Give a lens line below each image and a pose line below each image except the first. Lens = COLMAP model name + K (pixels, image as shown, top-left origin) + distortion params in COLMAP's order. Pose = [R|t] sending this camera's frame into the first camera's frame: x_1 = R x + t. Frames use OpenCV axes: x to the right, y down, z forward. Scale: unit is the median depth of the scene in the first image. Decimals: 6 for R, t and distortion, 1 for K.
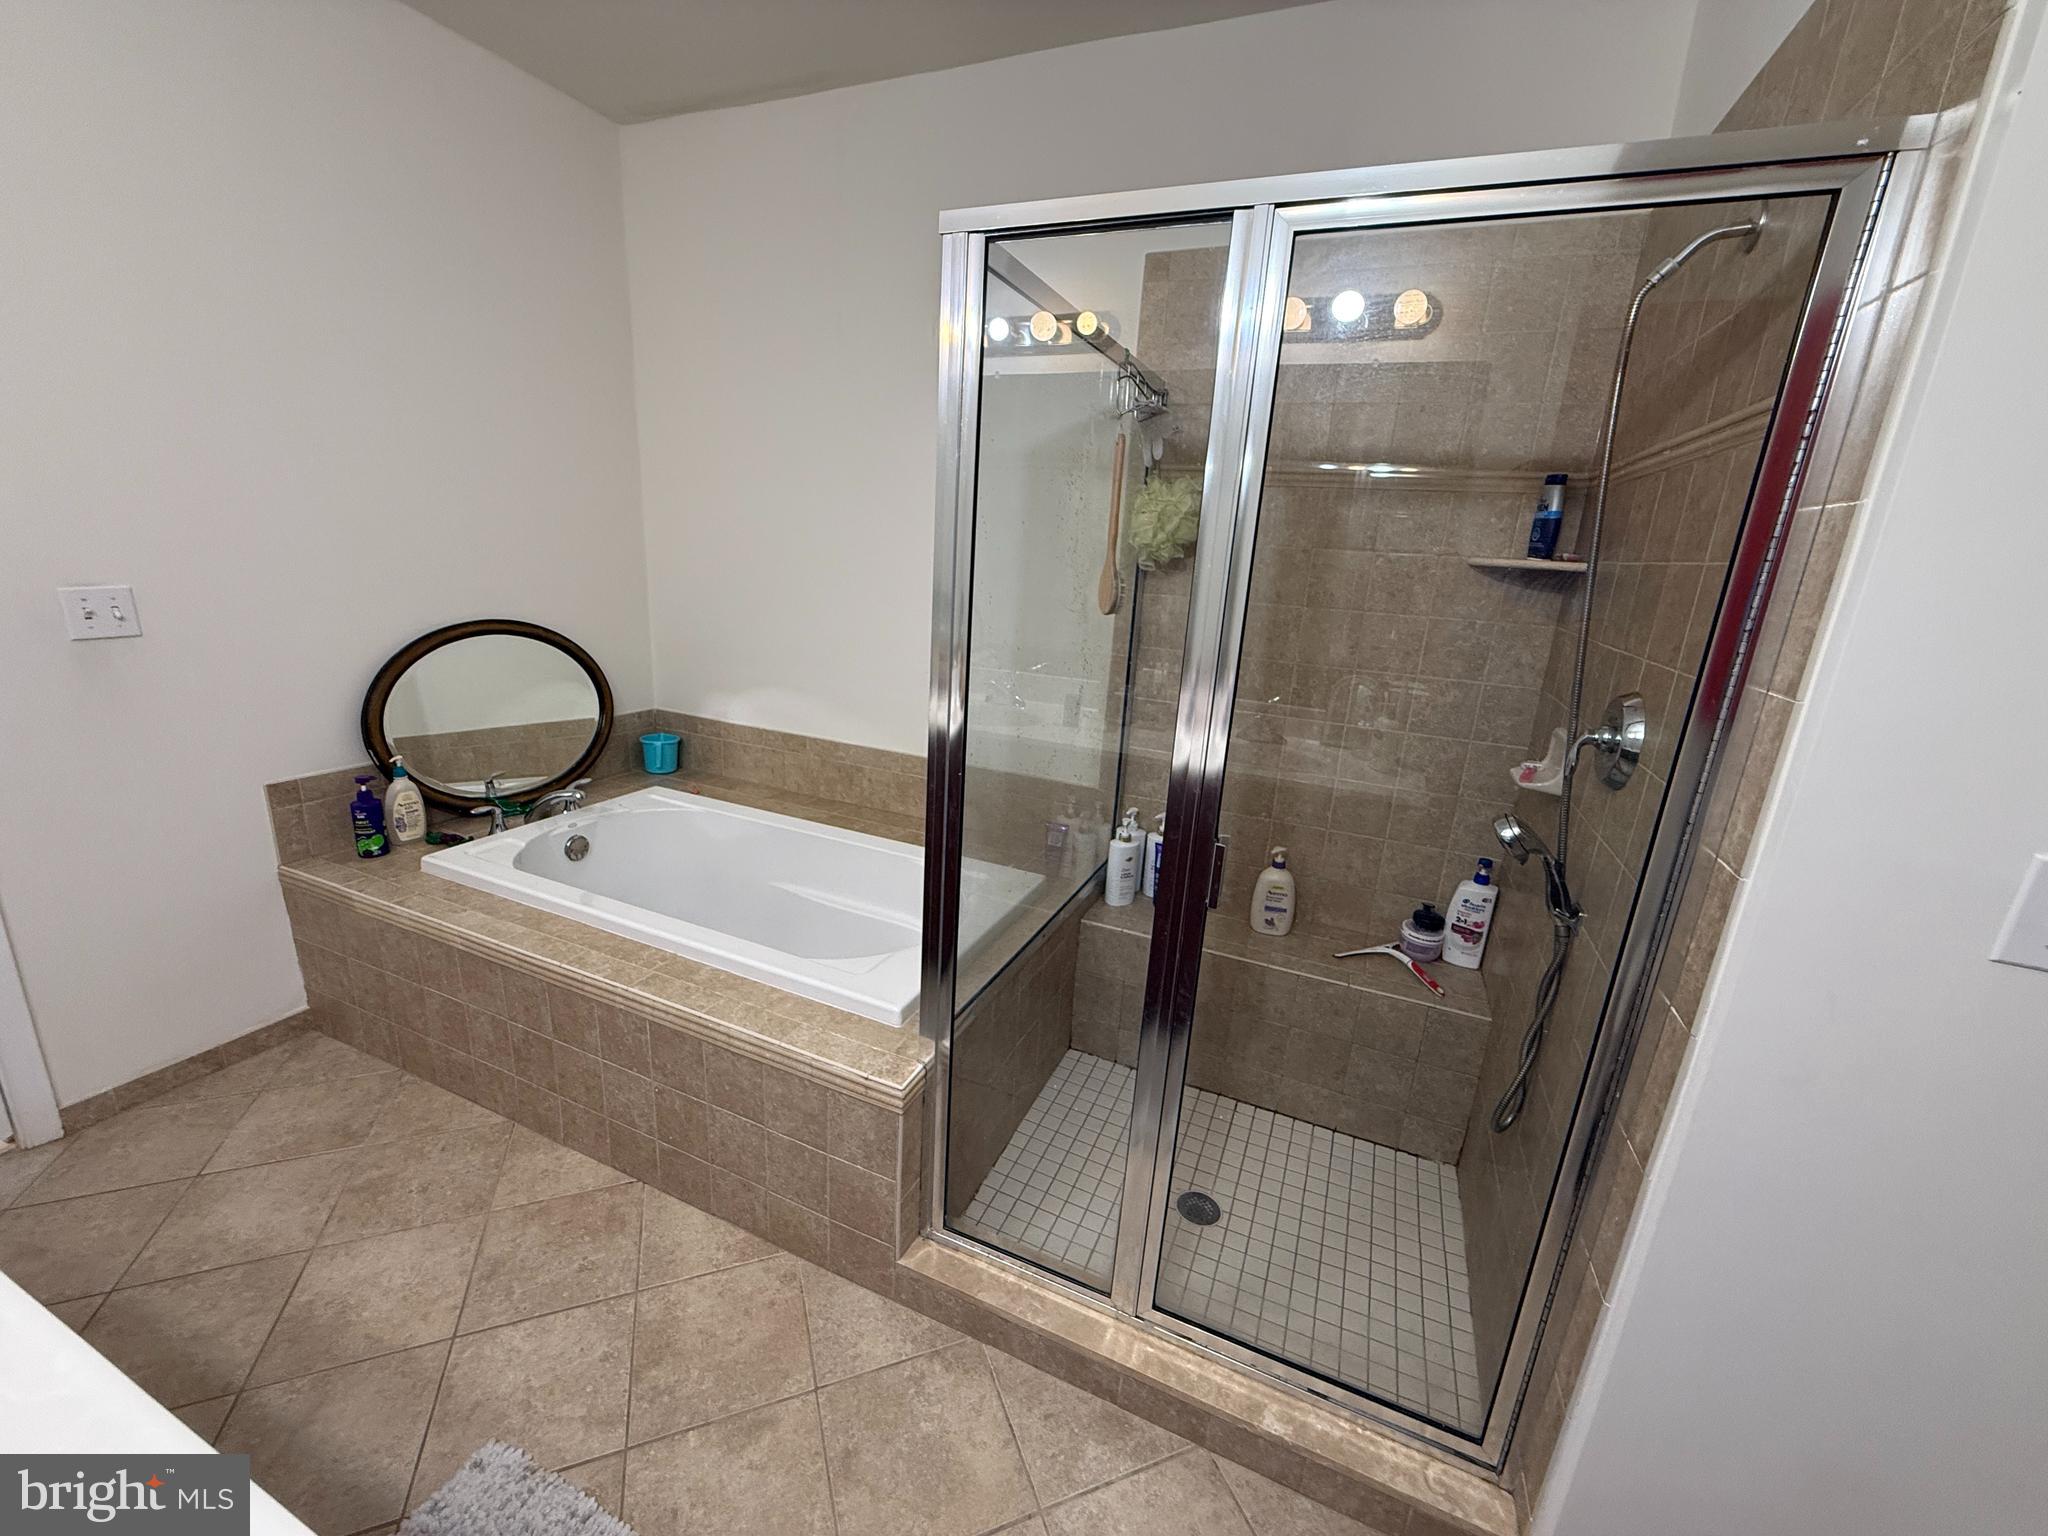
lens RADIAL K [[814.9, 0, 1022.9], [0, 814.9, 768.7], [0, 0, 1]] dist [0.000676, -0.000254]
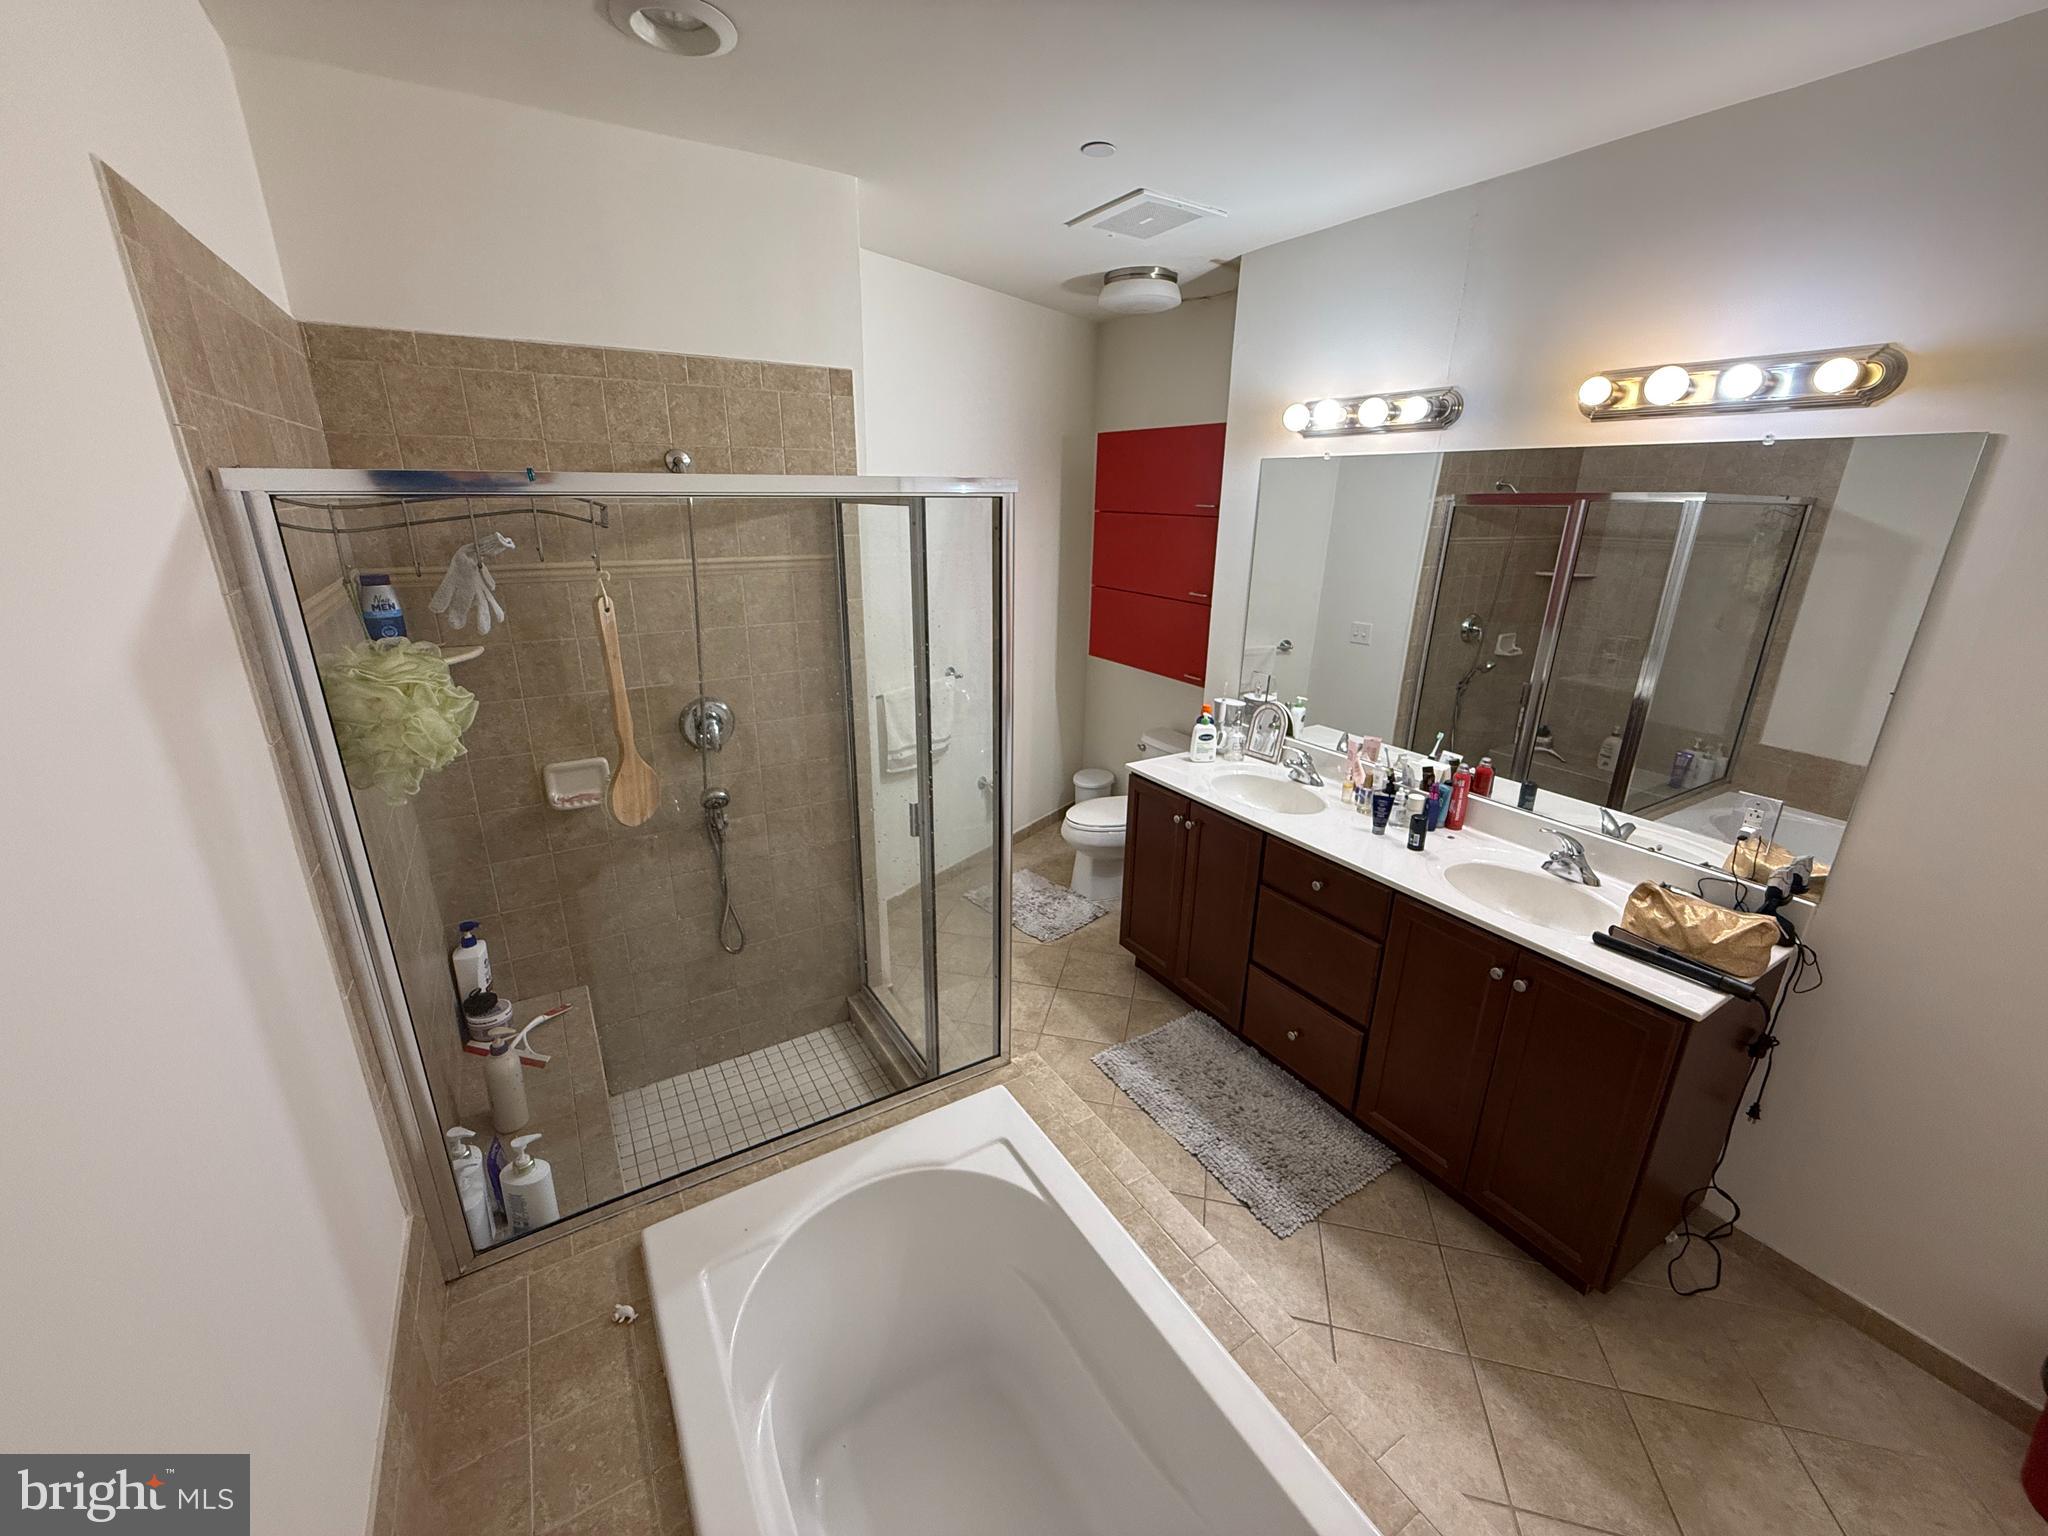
lens RADIAL K [[814.9, 0, 1022.9], [0, 814.9, 768.6], [0, 0, 1]] dist [0.000676, -0.000254]
pose [[-0.811627, -0.251859, 0.527095, -0.557719], [0.099079, 0.829867, 0.549094, -0.598918], [-0.575713, 0.497884, -0.648588, 1.240570]]
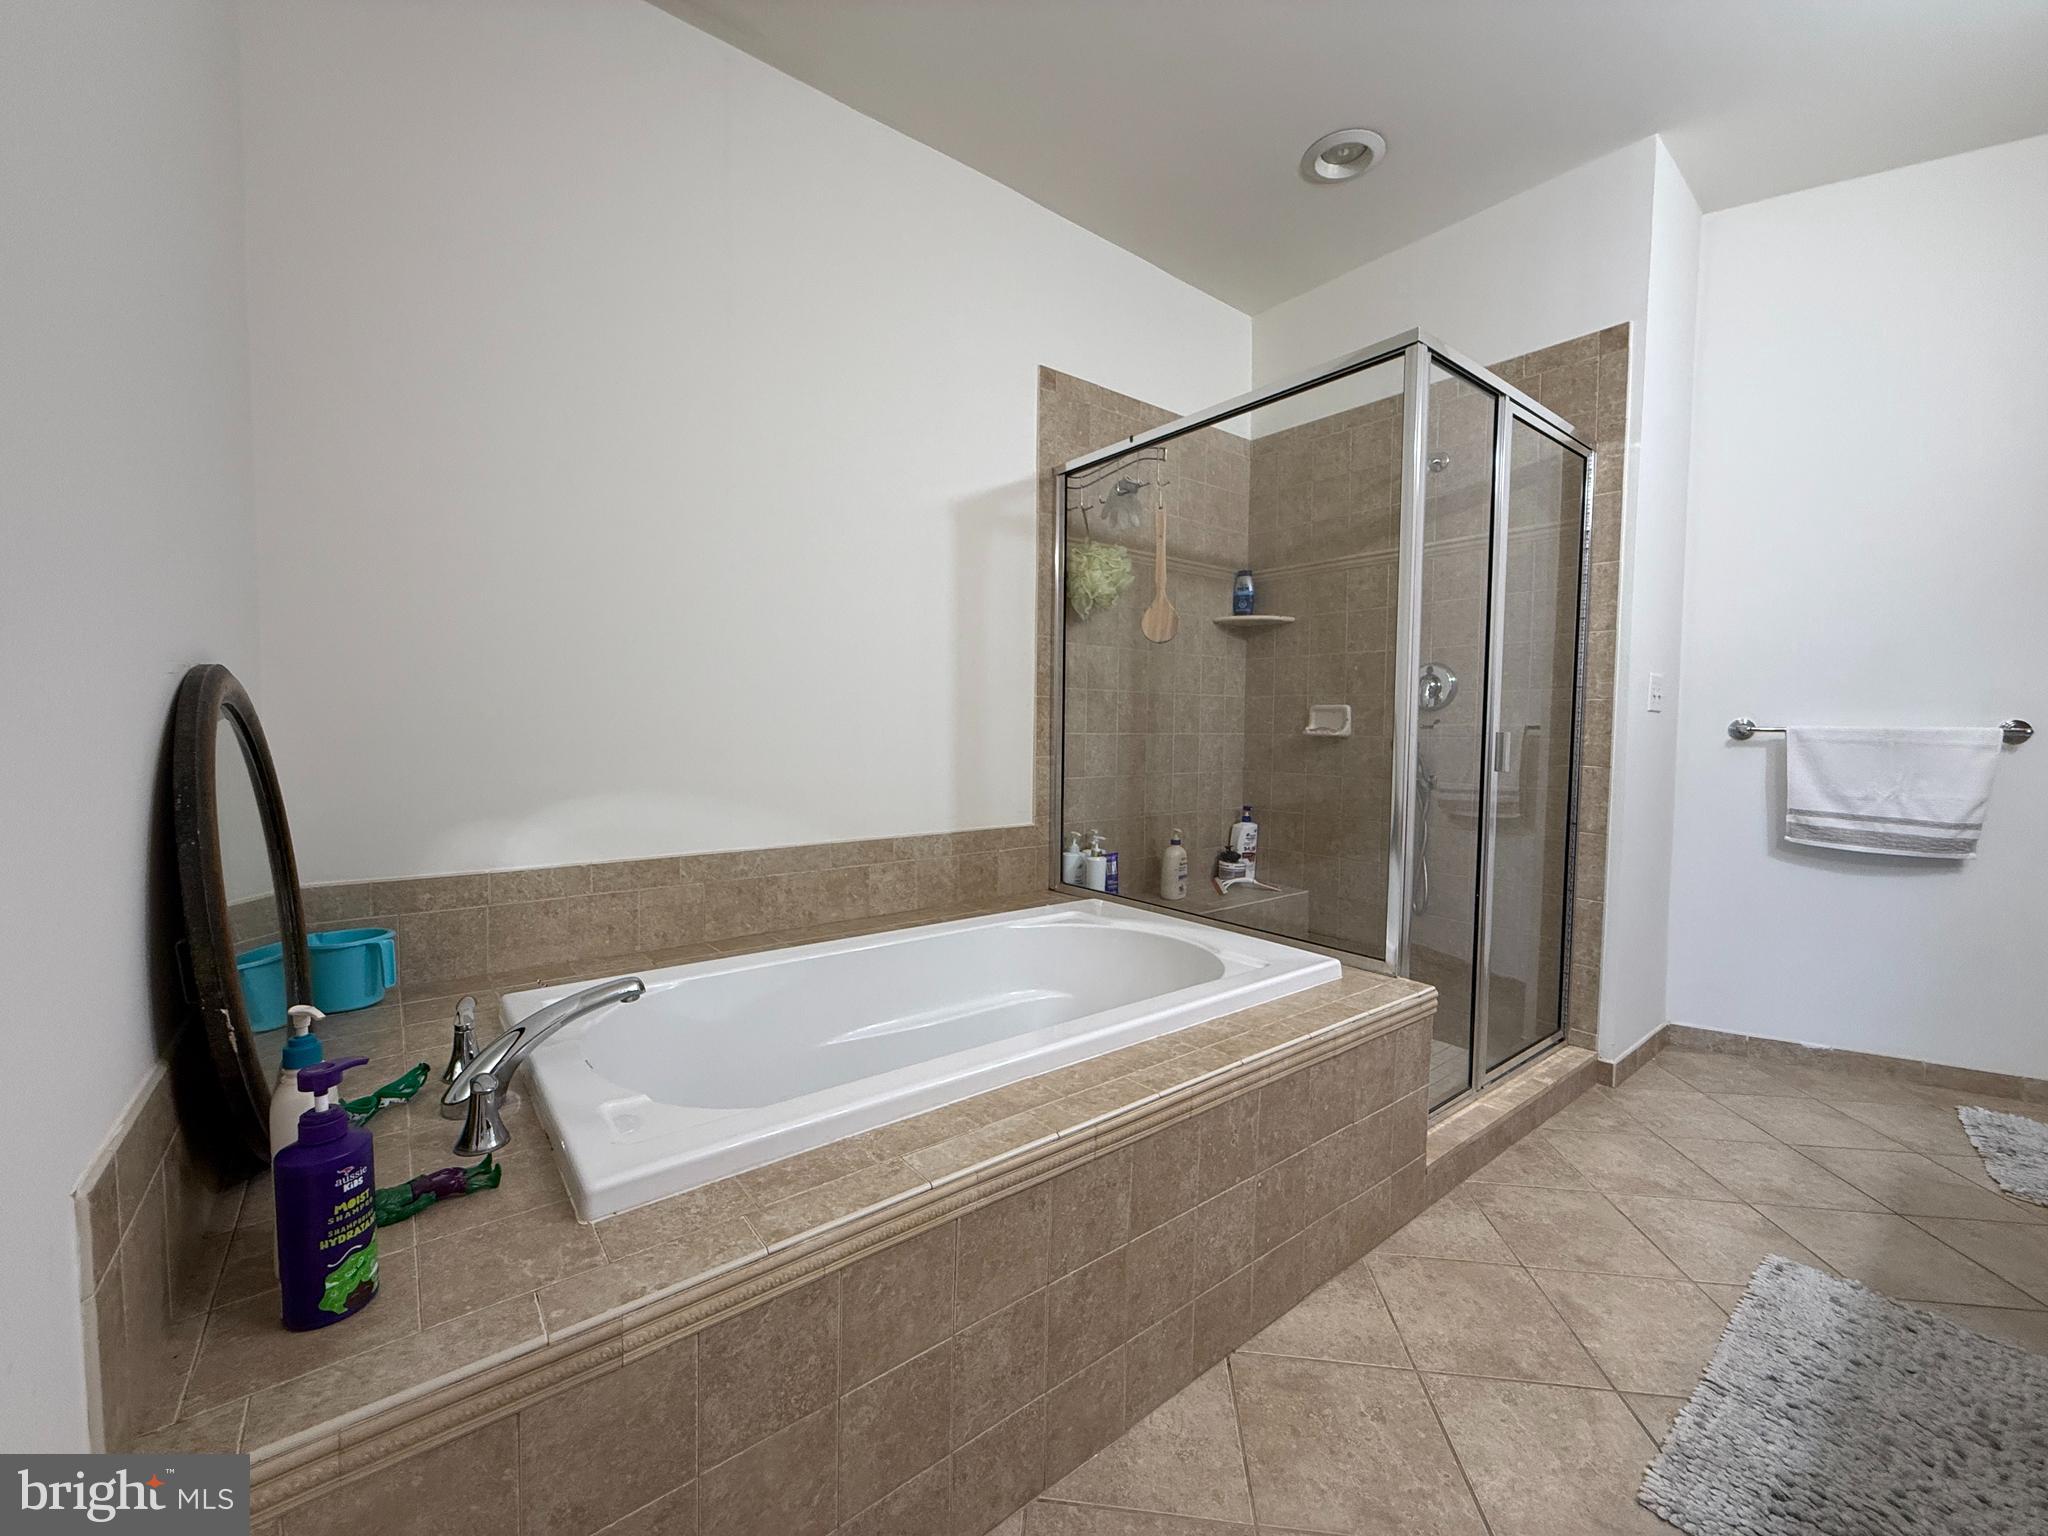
lens RADIAL K [[814.9, 0, 1022.2], [0, 814.9, 767.0], [0, 0, 1]] dist [0.000676, -0.000254]
pose [[0.476594, -0.102756, 0.873098, -1.053167], [0.255500, 0.966467, -0.025725, -0.031968], [-0.841176, 0.235337, 0.486866, 0.620461]]
